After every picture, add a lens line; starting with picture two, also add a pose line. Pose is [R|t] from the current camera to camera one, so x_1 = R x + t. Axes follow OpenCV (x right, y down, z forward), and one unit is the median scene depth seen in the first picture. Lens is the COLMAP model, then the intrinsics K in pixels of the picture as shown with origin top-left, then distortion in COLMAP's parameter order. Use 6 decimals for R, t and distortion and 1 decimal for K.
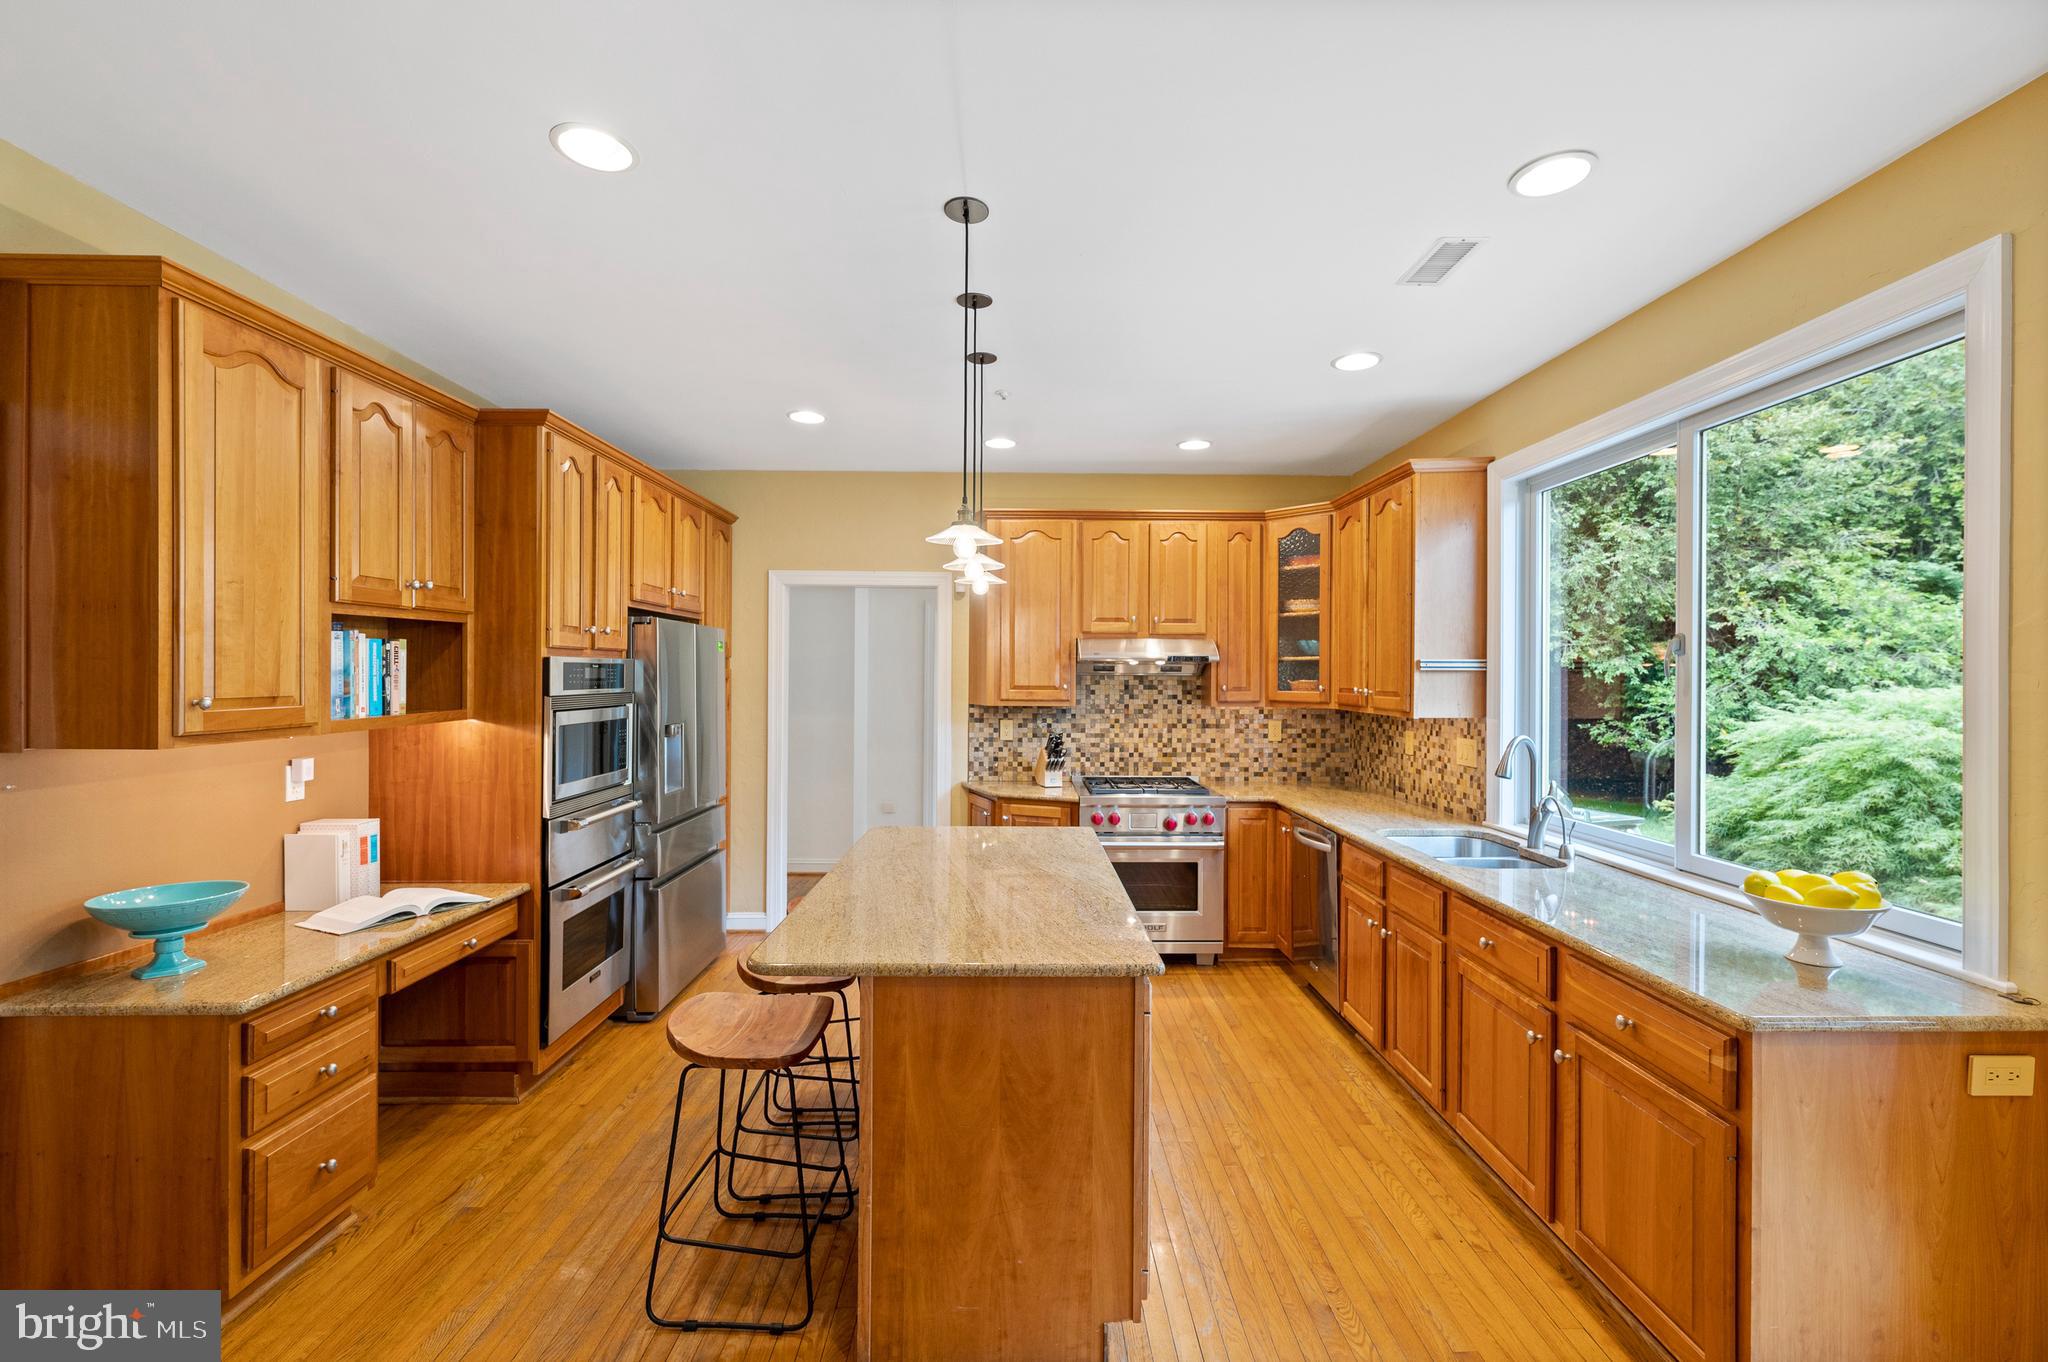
lens RADIAL K [[866.9, 0, 1028.4], [0, 866.9, 677.6], [0, 0, 1]] dist [-0.002370, -0.000353]
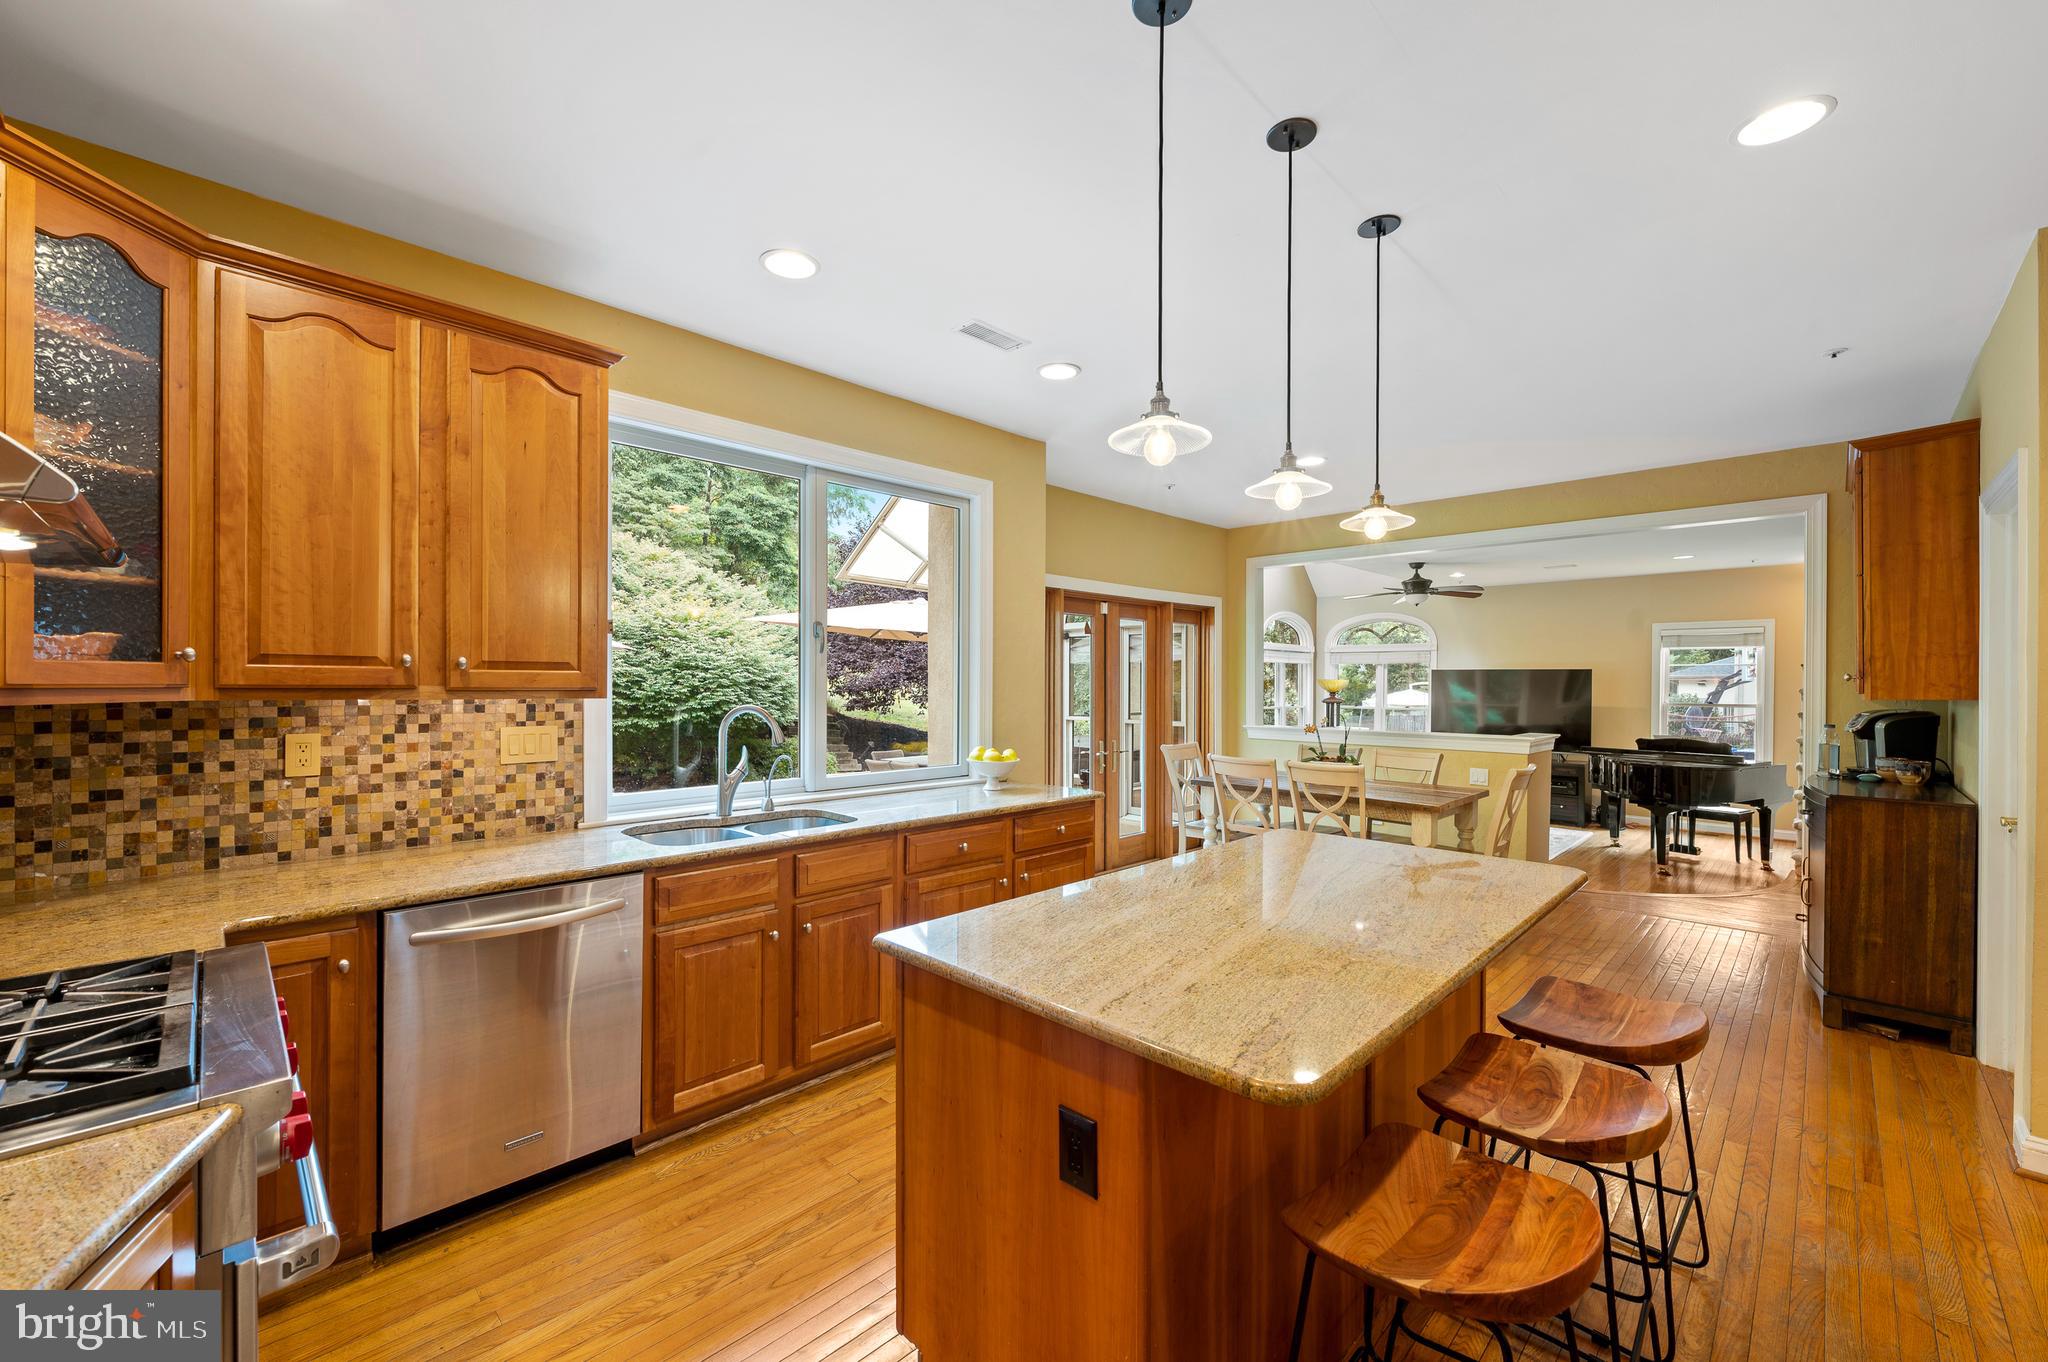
lens RADIAL K [[821.2, 0, 1019.8], [0, 821.2, 679.8], [0, 0, 1]] dist [-0.008511, -0.000393]
pose [[-0.696272, -0.007319, 0.717740, -0.353328], [-0.006076, 0.999972, 0.004303, 0.030008], [-0.717752, -0.001365, -0.696297, 1.422996]]
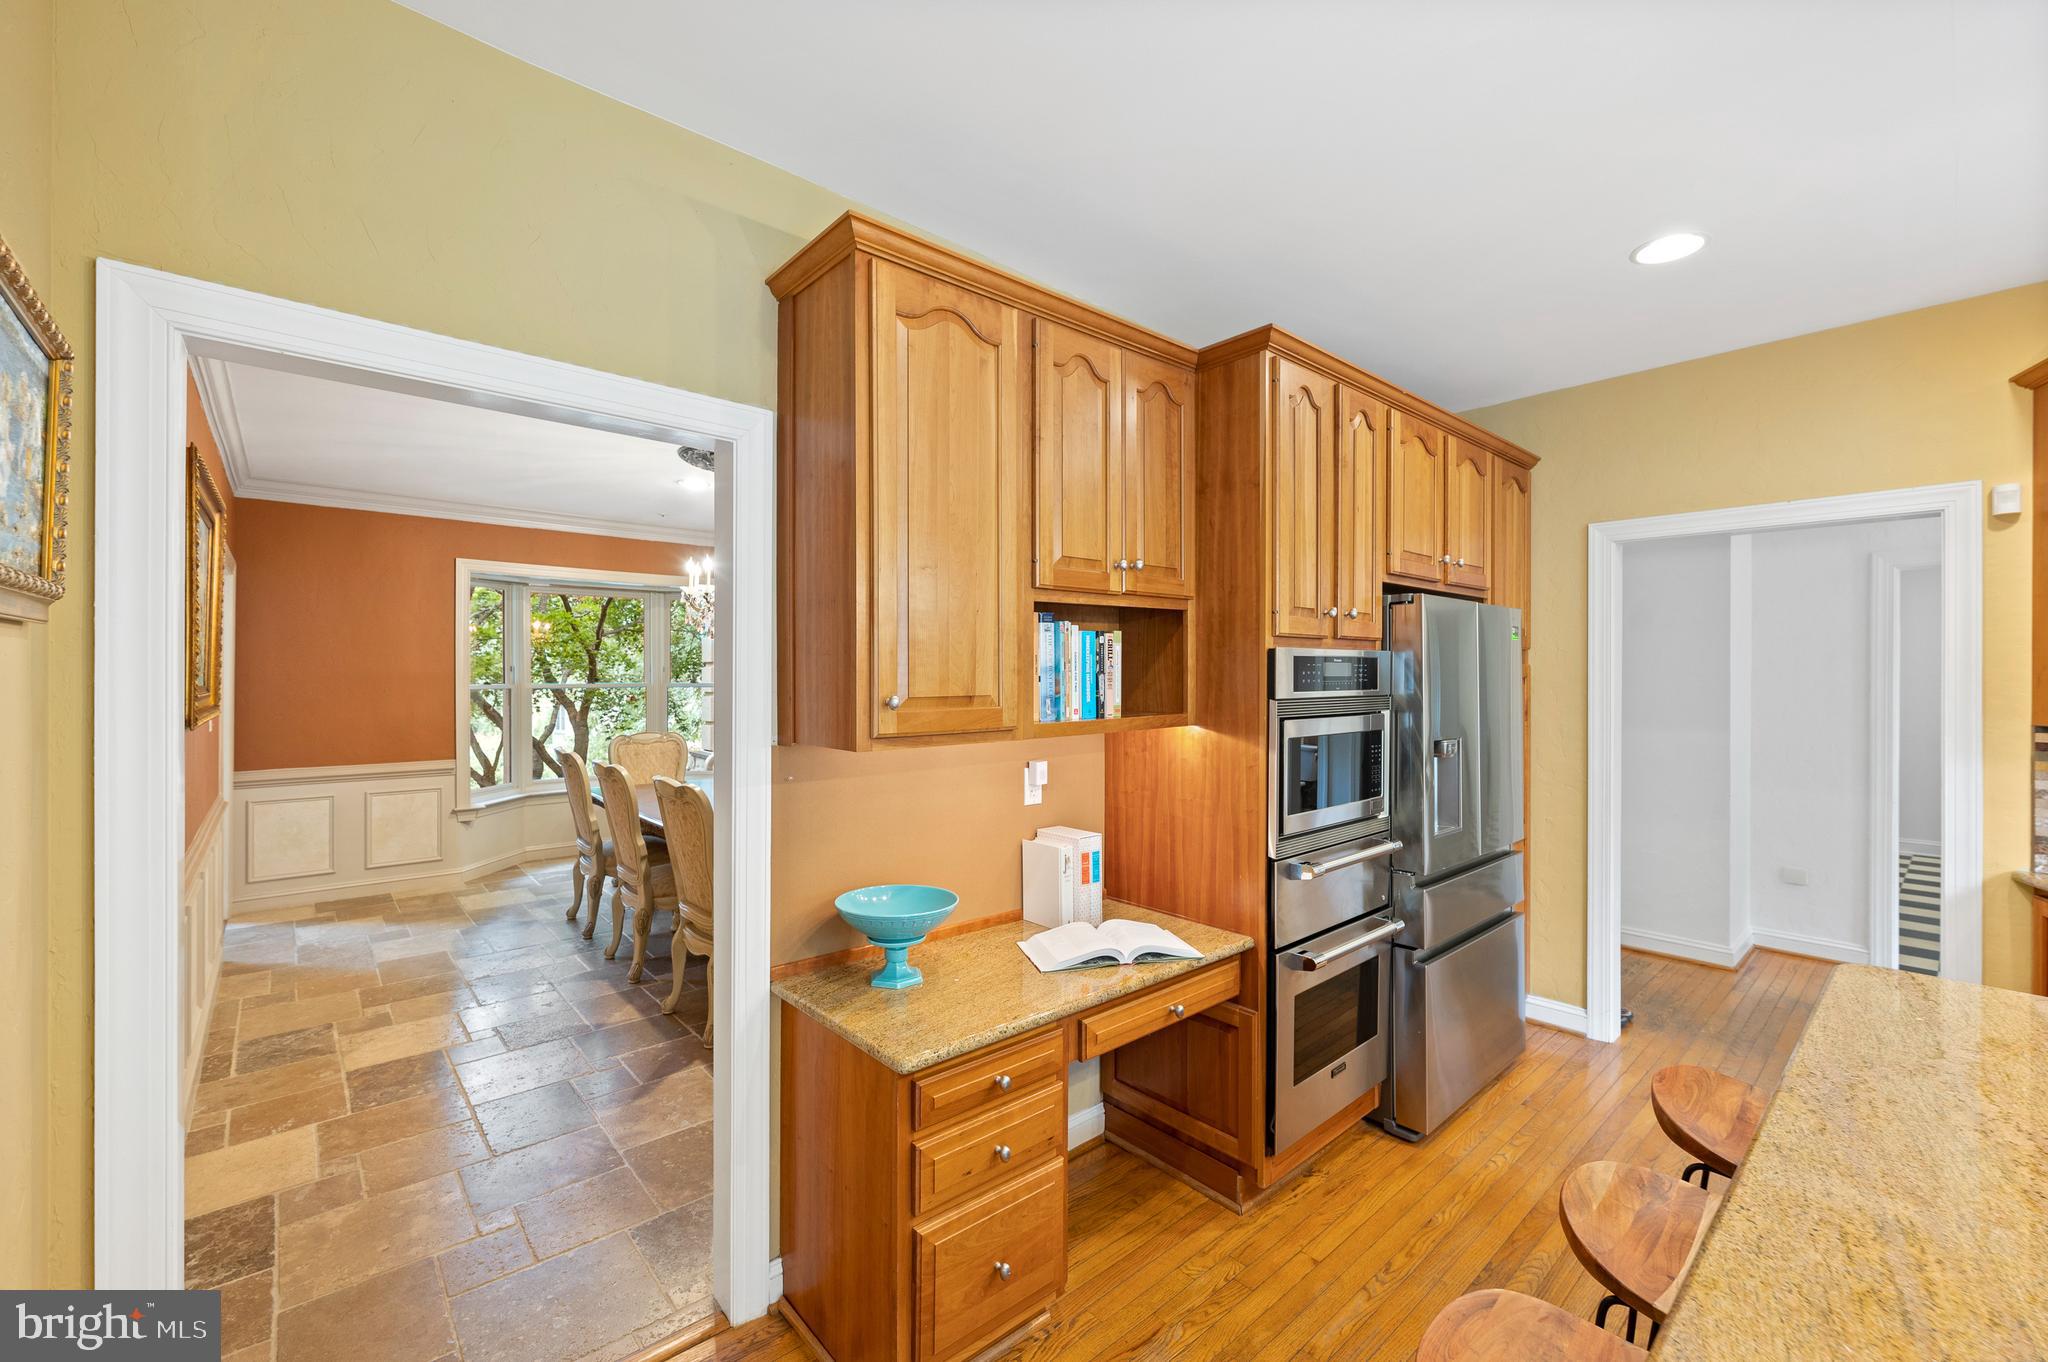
lens RADIAL K [[837.2, 0, 1028.3], [0, 837.2, 673.3], [0, 0, 1]] dist [0.001065, 0.000079]
pose [[0.650096, -0.005778, -0.759830, -0.127097], [0.000651, 0.999975, -0.007047, 0.003450], [0.759852, 0.004086, 0.650083, 0.339621]]
